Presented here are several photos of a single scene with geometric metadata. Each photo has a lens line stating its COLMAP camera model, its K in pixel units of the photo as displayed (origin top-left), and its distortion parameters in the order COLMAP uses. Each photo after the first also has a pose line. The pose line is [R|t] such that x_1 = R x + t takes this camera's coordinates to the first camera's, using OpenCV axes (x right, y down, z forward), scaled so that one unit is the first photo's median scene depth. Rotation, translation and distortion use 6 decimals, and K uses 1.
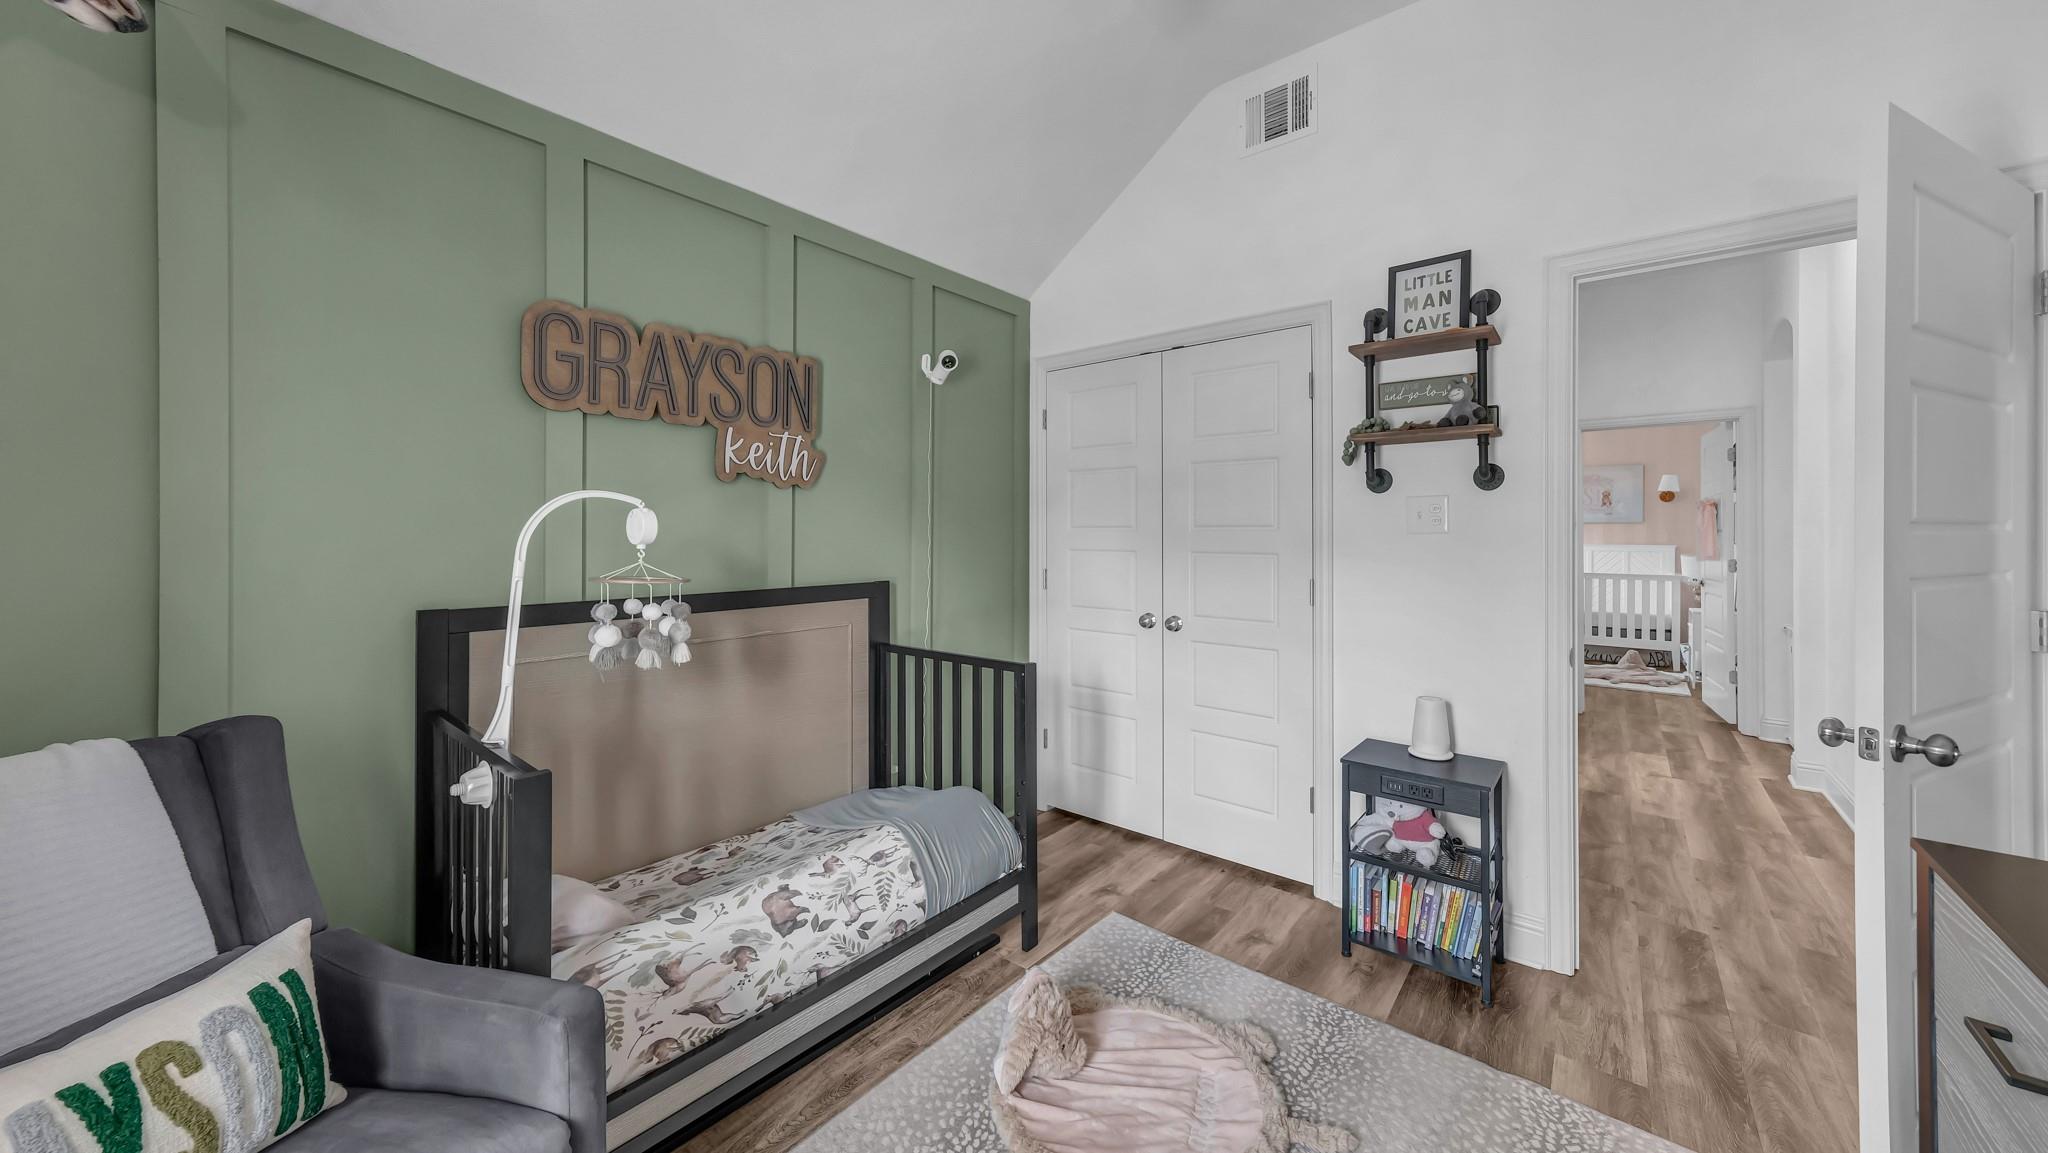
lens RADIAL K [[711.9, 0, 1046.1], [0, 711.9, 528.4], [0, 0, 1]] dist [0.001997, 0.000812]
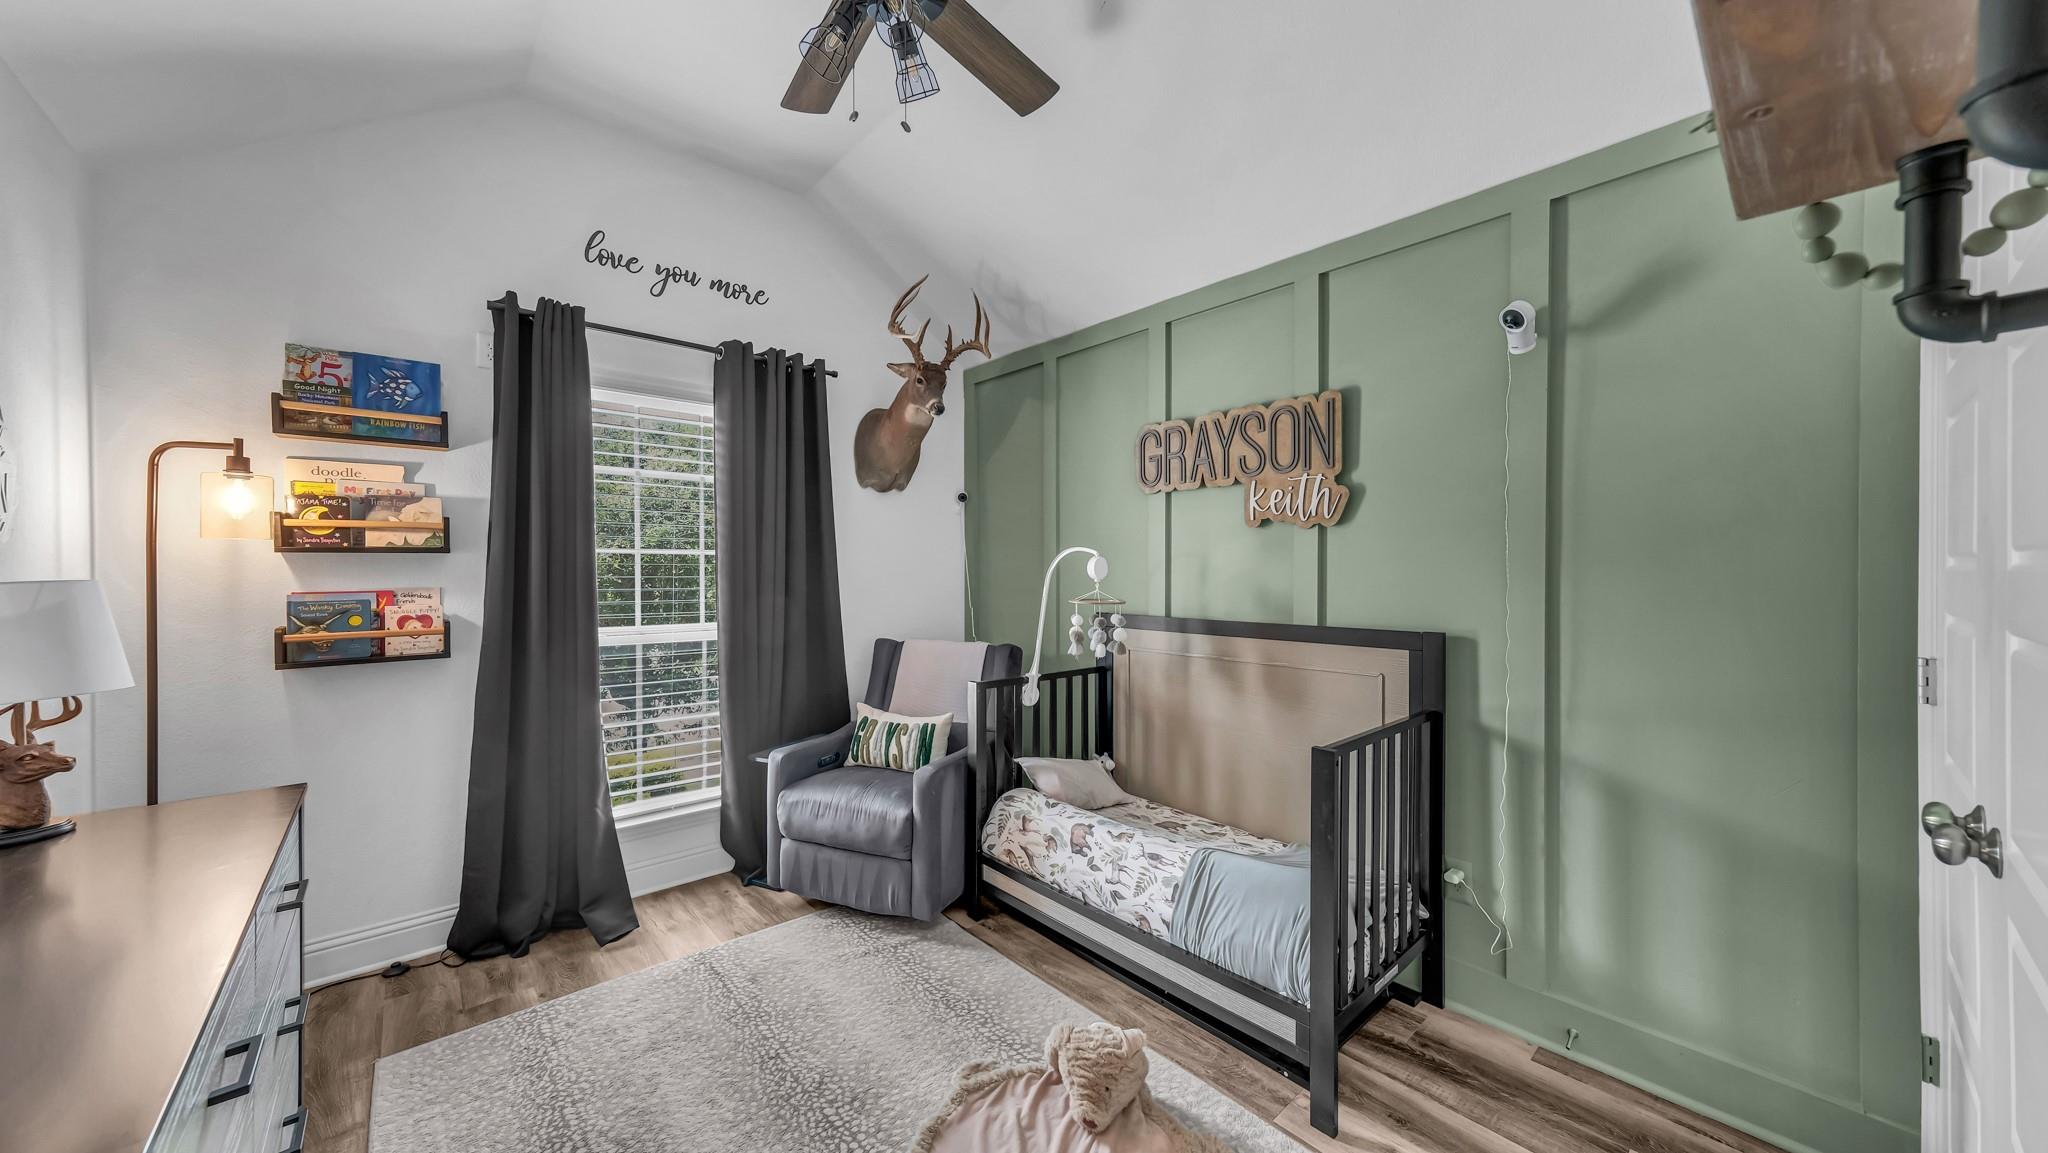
lens RADIAL K [[711.9, 0, 1022.6], [0, 711.9, 576.8], [0, 0, 1]] dist [0.001997, 0.000812]
pose [[-0.159889, 0.006956, -0.987110, 0.854844], [0.003514, 0.999973, 0.006478, 0.006432], [0.987129, -0.002433, -0.159909, 0.912873]]
